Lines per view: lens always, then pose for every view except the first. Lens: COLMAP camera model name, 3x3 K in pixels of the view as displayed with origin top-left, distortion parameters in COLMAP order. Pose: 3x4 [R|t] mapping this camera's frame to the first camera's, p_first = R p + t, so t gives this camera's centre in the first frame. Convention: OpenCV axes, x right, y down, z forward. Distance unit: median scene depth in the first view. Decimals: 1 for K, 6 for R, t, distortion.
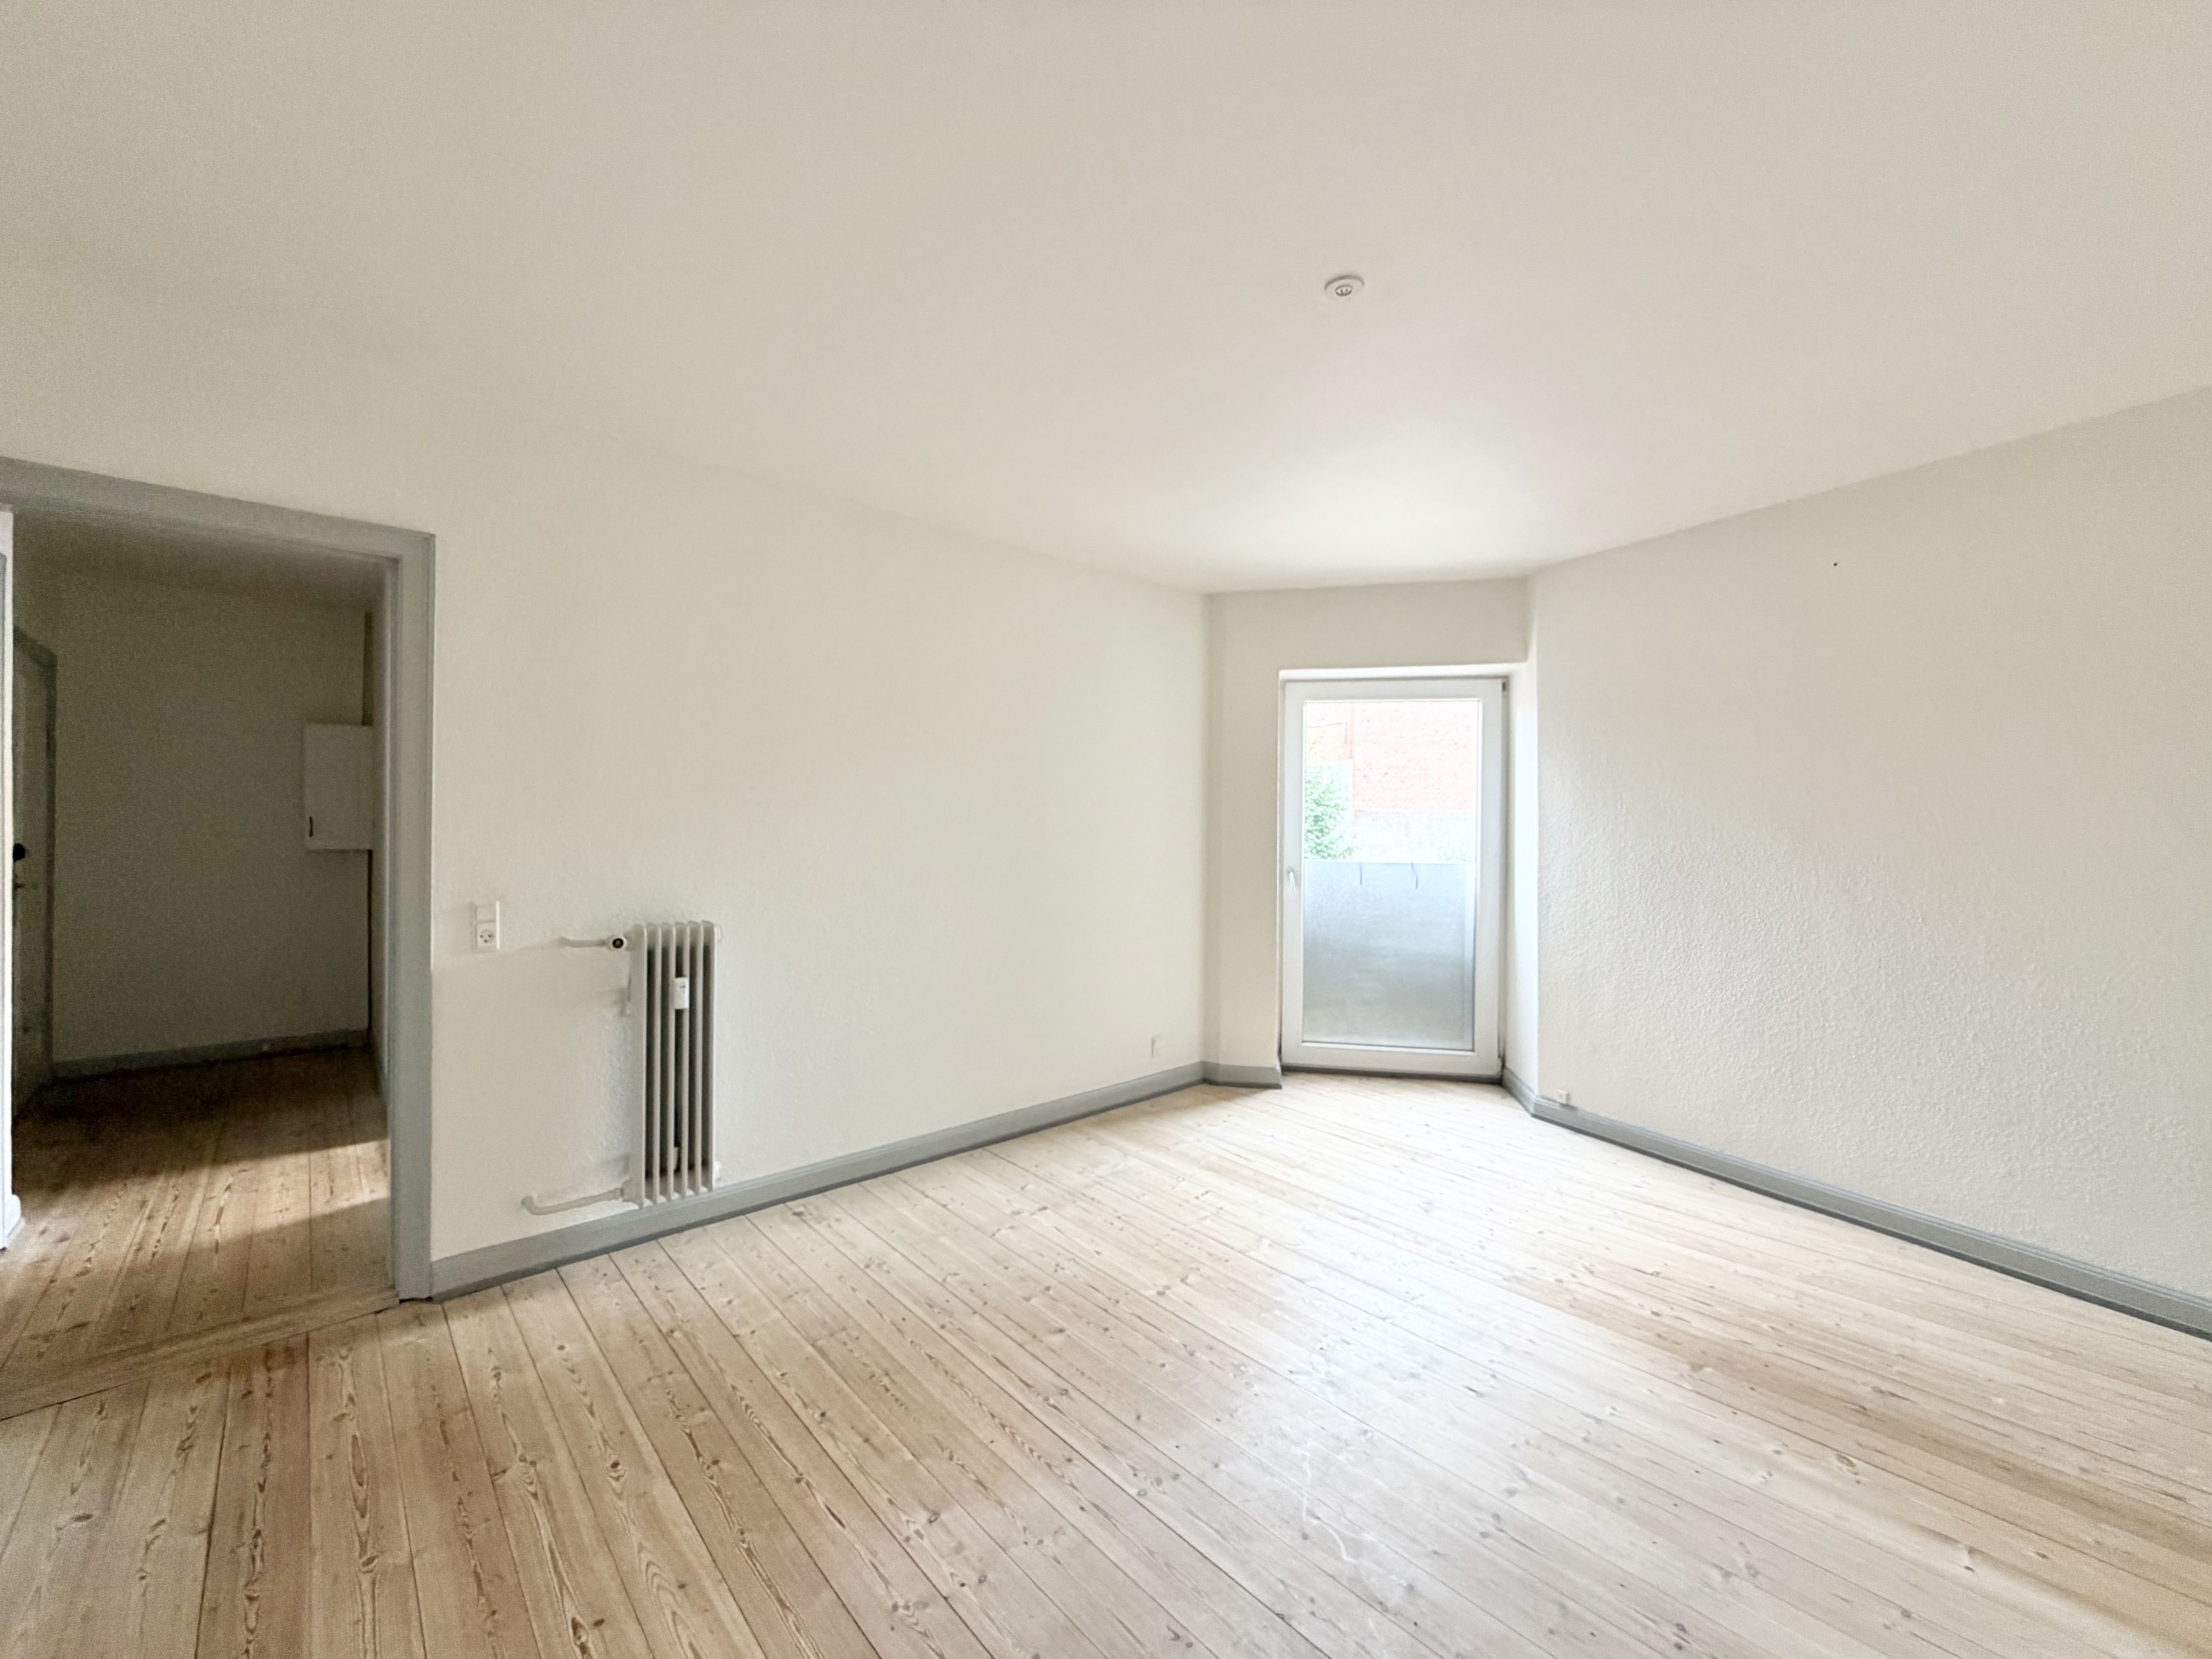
lens RADIAL K [[878.7, 0, 1096.4], [0, 878.7, 829.2], [0, 0, 1]] dist [-0.004369, 0.000129]
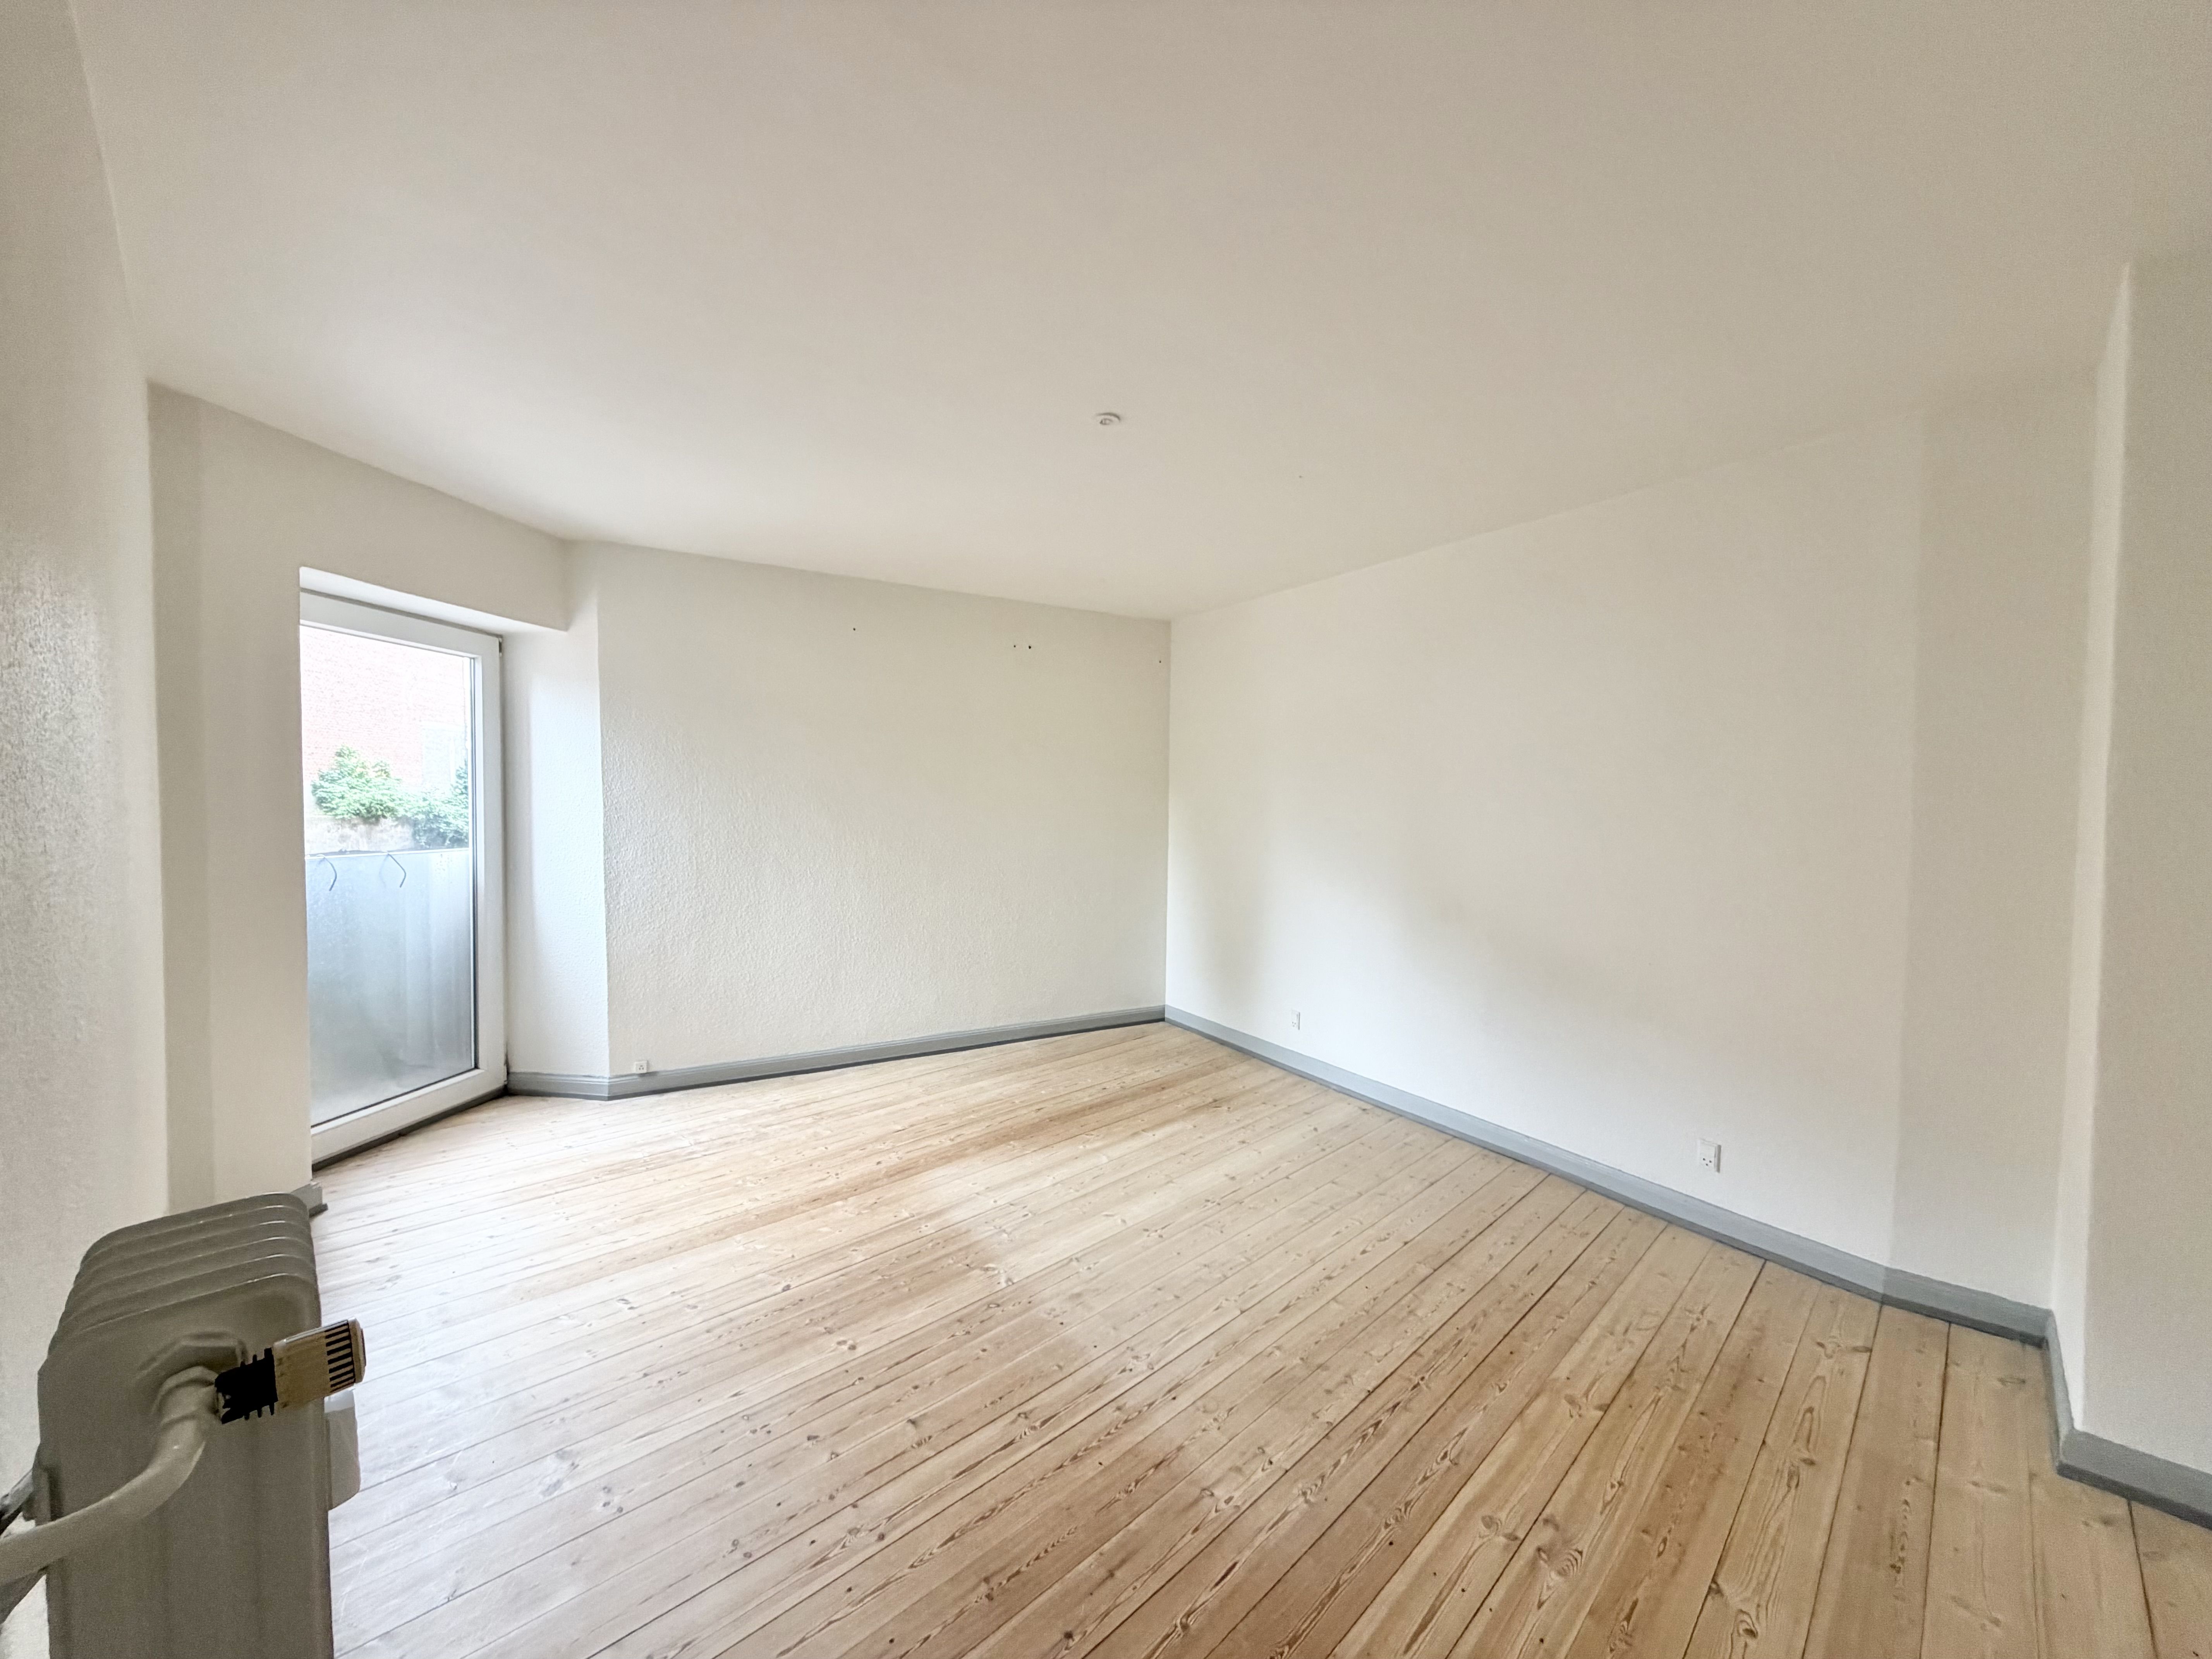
lens RADIAL K [[878.7, 0, 1093.2], [0, 878.7, 827.8], [0, 0, 1]] dist [-0.004369, 0.000129]
pose [[-0.038117, -0.041335, 0.998418, -0.716572], [-0.003140, 0.999144, 0.041245, -0.031434], [-0.999268, -0.001562, -0.038214, 0.706358]]
